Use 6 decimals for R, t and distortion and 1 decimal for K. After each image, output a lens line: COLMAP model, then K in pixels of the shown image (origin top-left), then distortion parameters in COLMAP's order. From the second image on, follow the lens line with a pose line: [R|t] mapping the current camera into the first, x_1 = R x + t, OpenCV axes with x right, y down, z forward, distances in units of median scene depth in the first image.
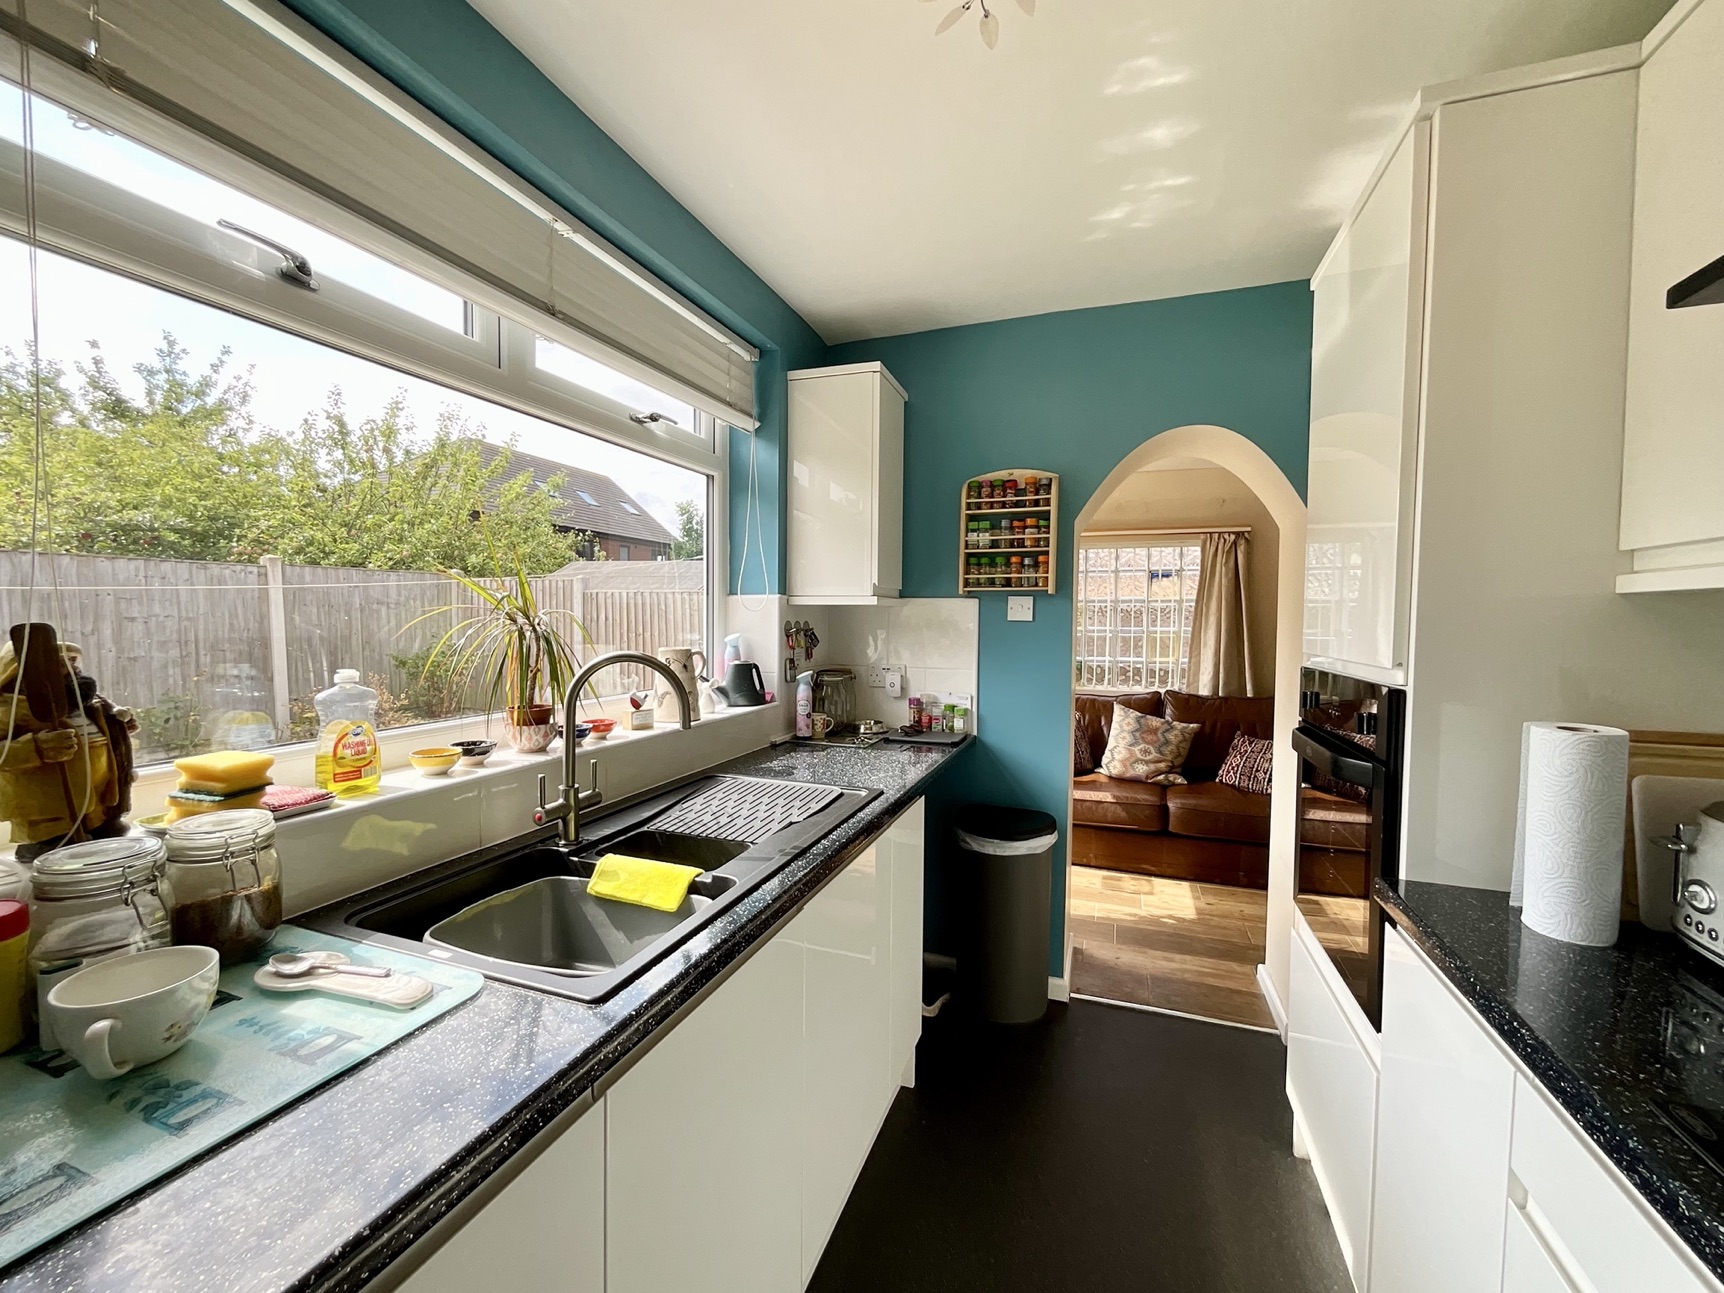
lens RADIAL K [[700.2, 0, 861.4], [0, 700.2, 652.7], [0, 0, 1]] dist [-0.002454, 0.003176]
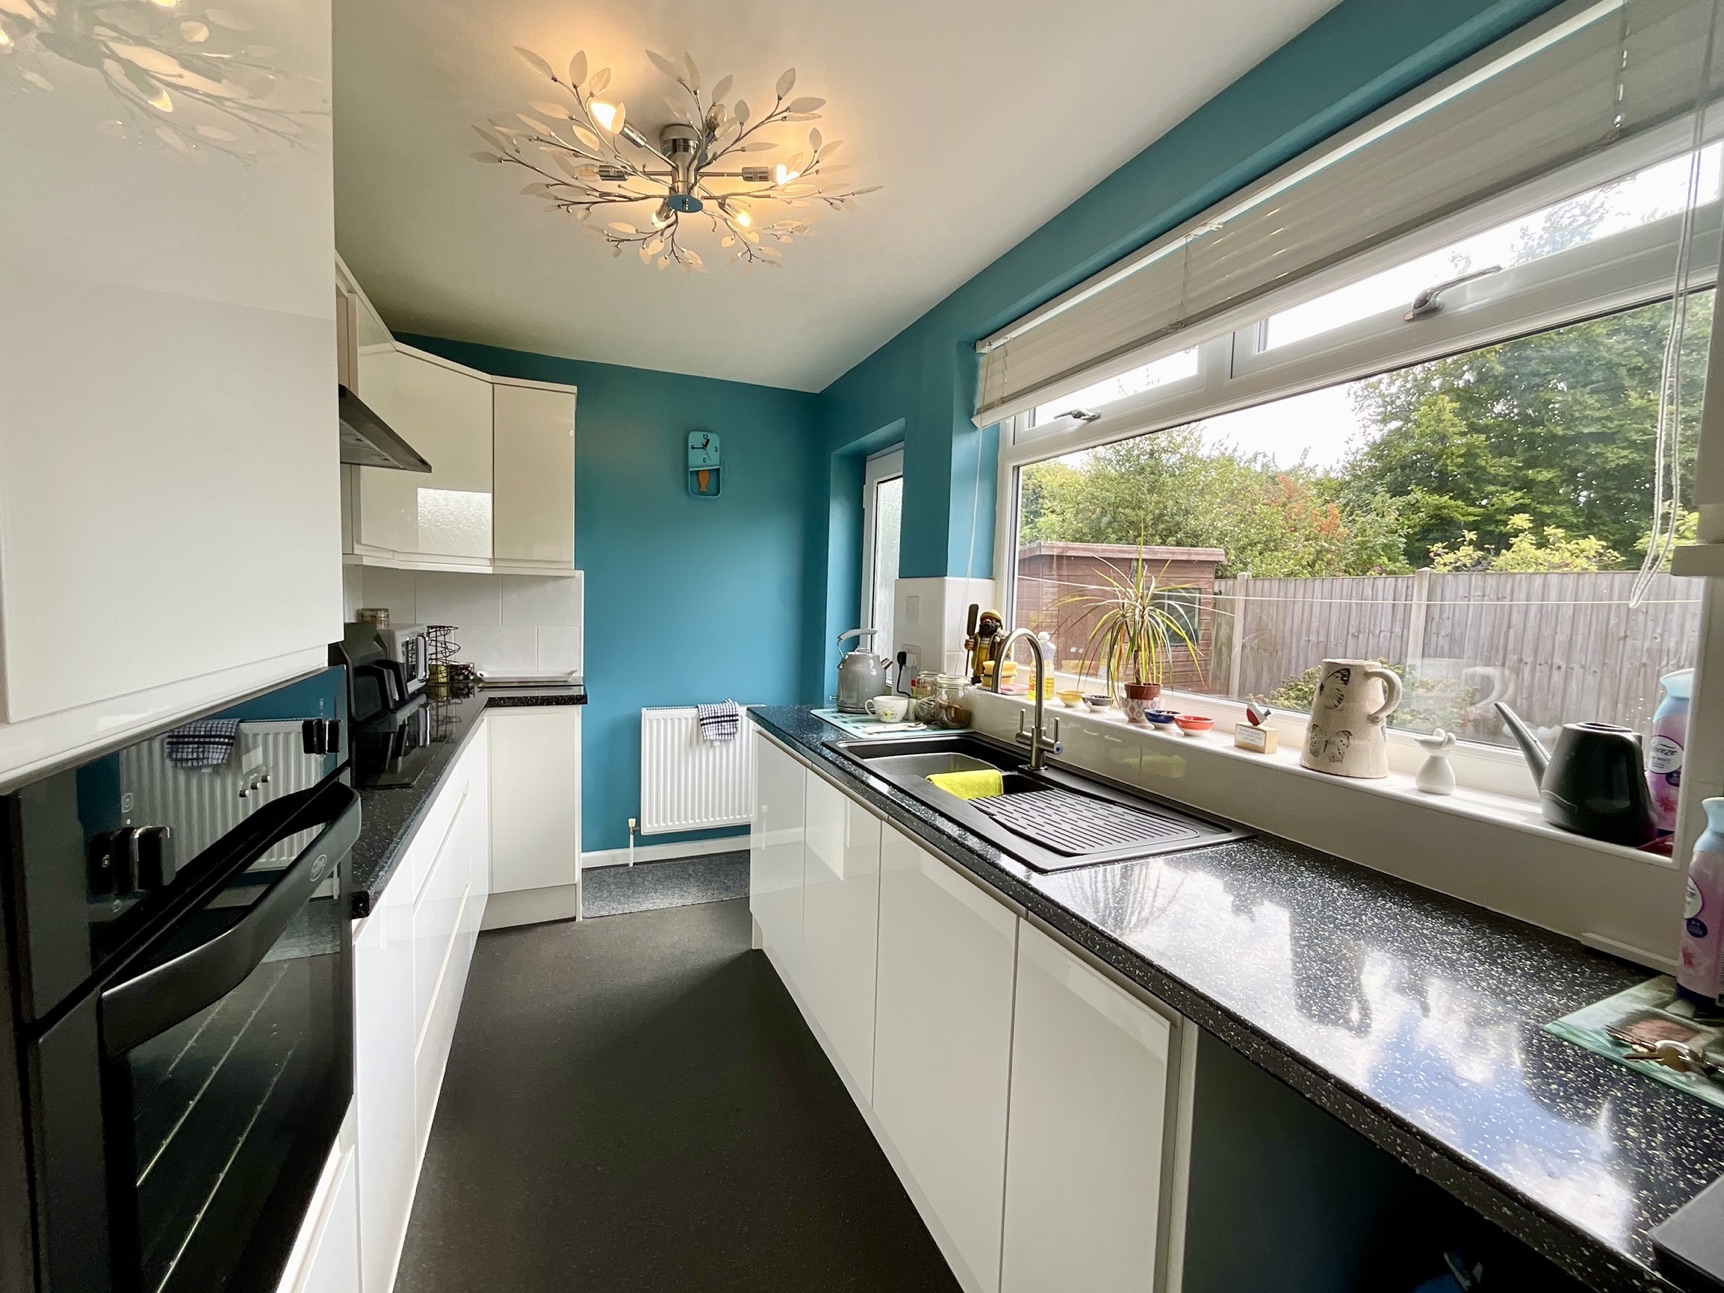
lens RADIAL K [[700.2, 0, 861.4], [0, 700.2, 652.7], [0, 0, 1]] dist [-0.002454, 0.003176]
pose [[-0.719573, 0.028490, -0.693832, 0.419527], [-0.069430, 0.991200, 0.112706, -0.046209], [0.690937, 0.129273, -0.711262, 0.923673]]
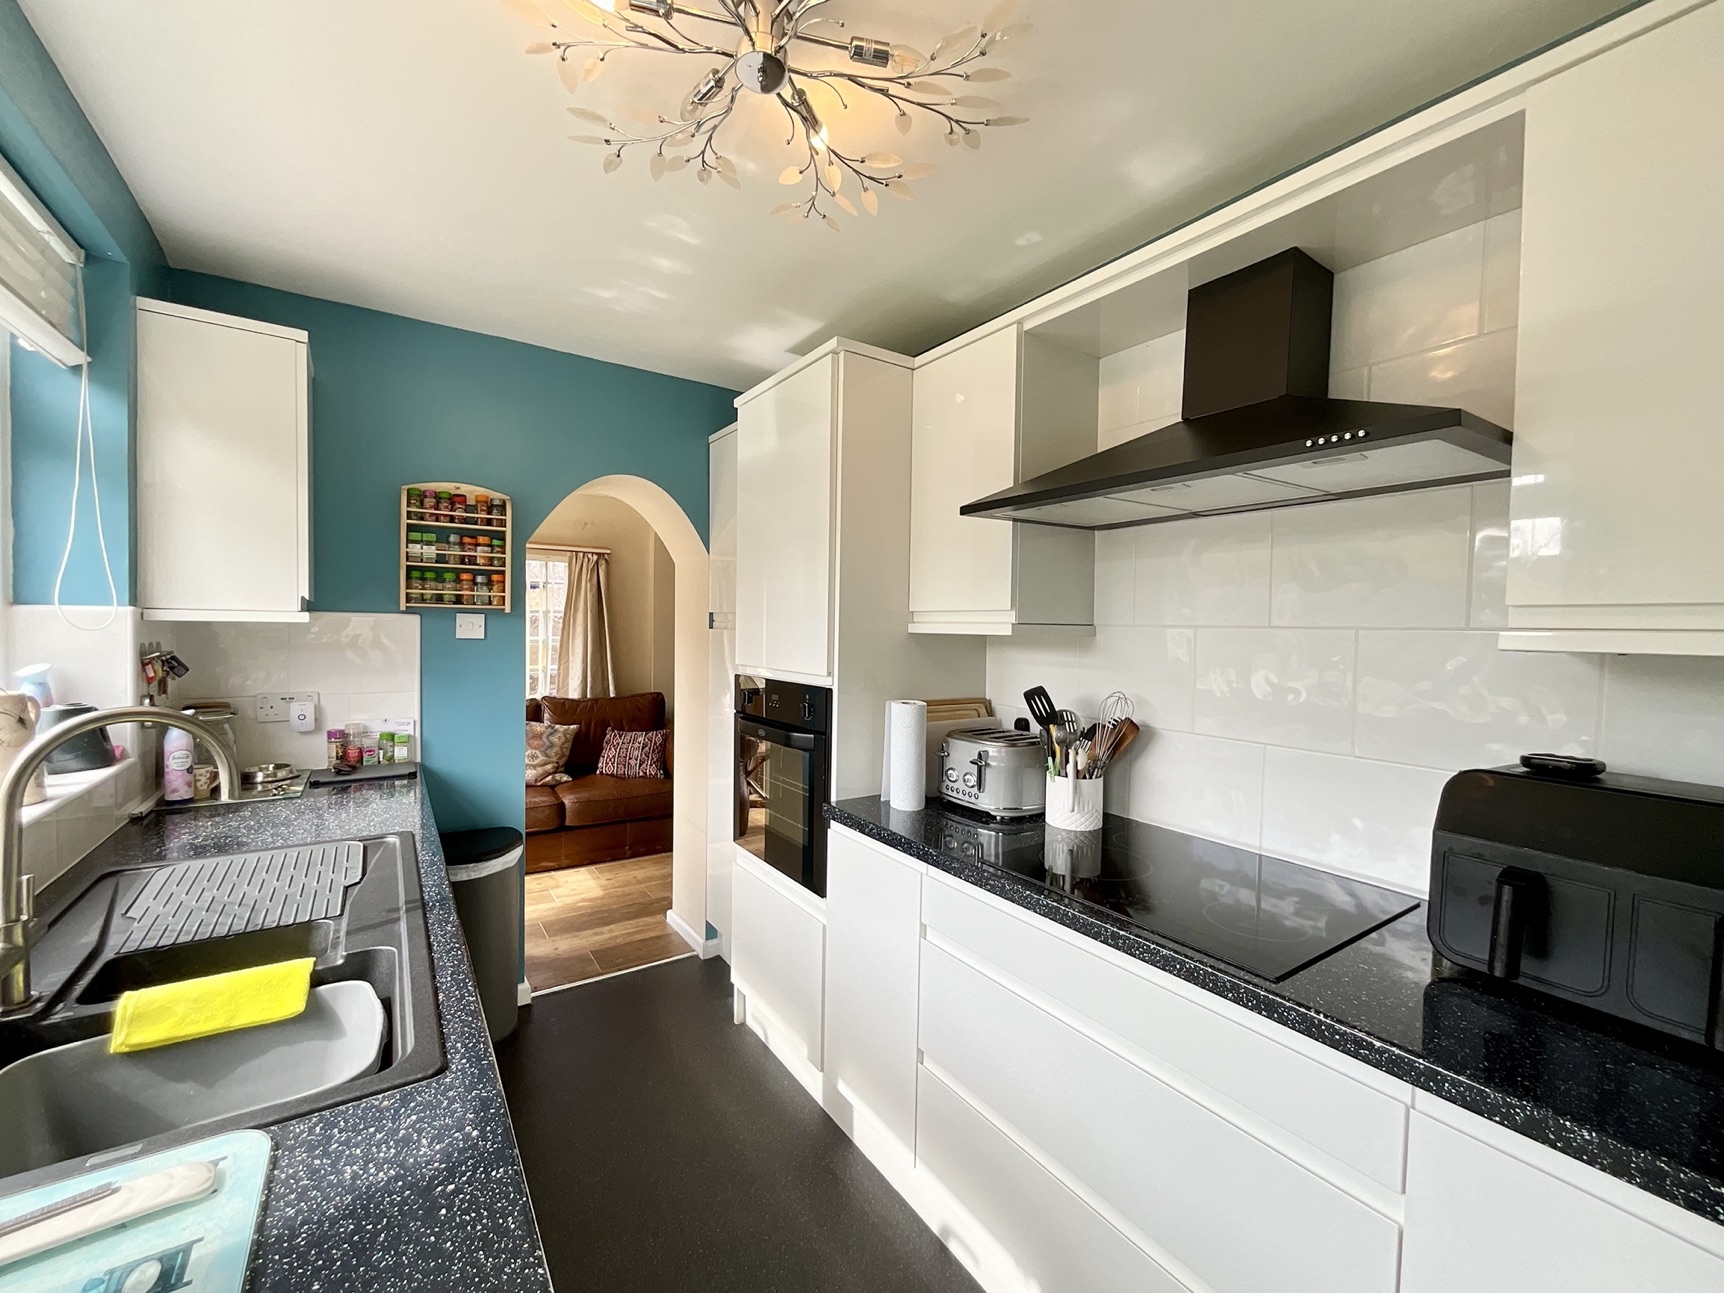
lens RADIAL K [[700.2, 0, 861.4], [0, 700.2, 652.7], [0, 0, 1]] dist [-0.002454, 0.003176]
pose [[0.580747, -0.026872, 0.813641, -0.257907], [0.026873, 0.999543, 0.013831, -0.025332], [-0.813641, 0.013833, 0.581203, -0.016299]]
